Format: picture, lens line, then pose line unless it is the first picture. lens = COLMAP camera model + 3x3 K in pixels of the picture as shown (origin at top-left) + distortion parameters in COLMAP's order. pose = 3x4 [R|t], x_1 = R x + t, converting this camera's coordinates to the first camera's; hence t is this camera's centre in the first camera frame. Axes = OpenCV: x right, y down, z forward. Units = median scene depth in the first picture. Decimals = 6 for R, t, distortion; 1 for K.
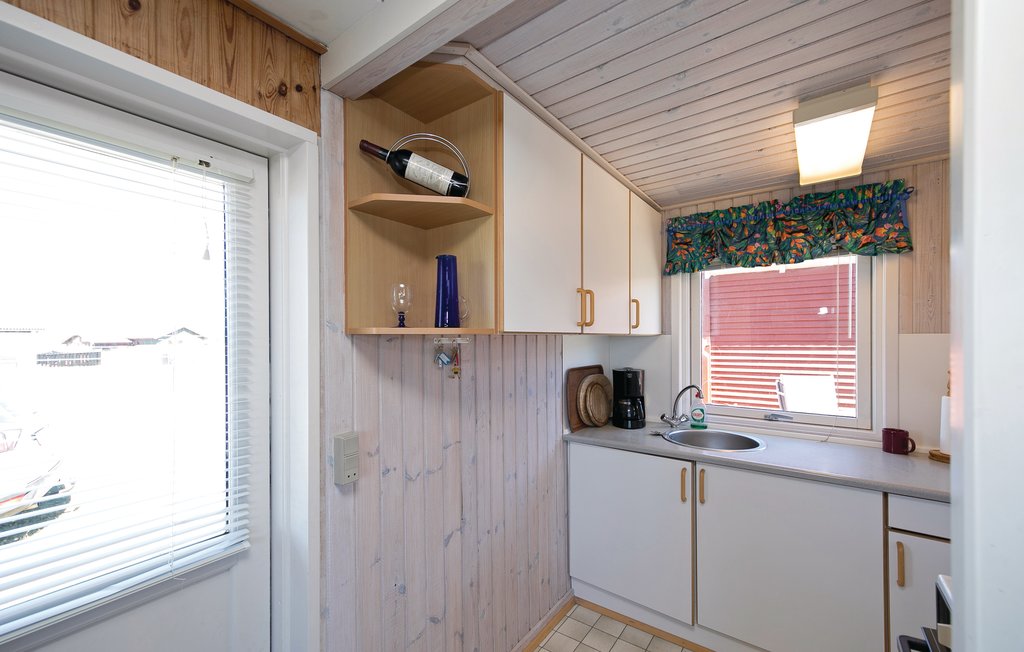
lens RADIAL K [[419.3, 0, 512.2], [0, 419.3, 345.6], [0, 0, 1]] dist [0.001054, 0.000172]
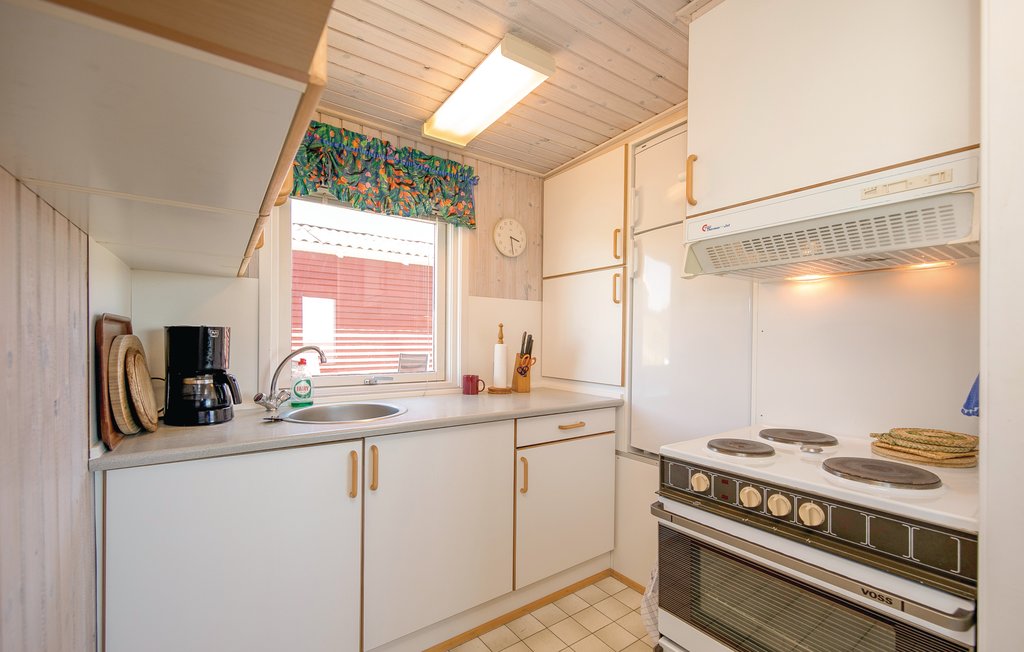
lens RADIAL K [[419.3, 0, 512.2], [0, 419.3, 345.6], [0, 0, 1]] dist [0.001054, 0.000172]
pose [[0.313964, -0.009893, 0.949383, -0.163207], [0.010825, 0.999918, 0.006840, 0.095817], [-0.949373, 0.008129, 0.314045, 0.448635]]
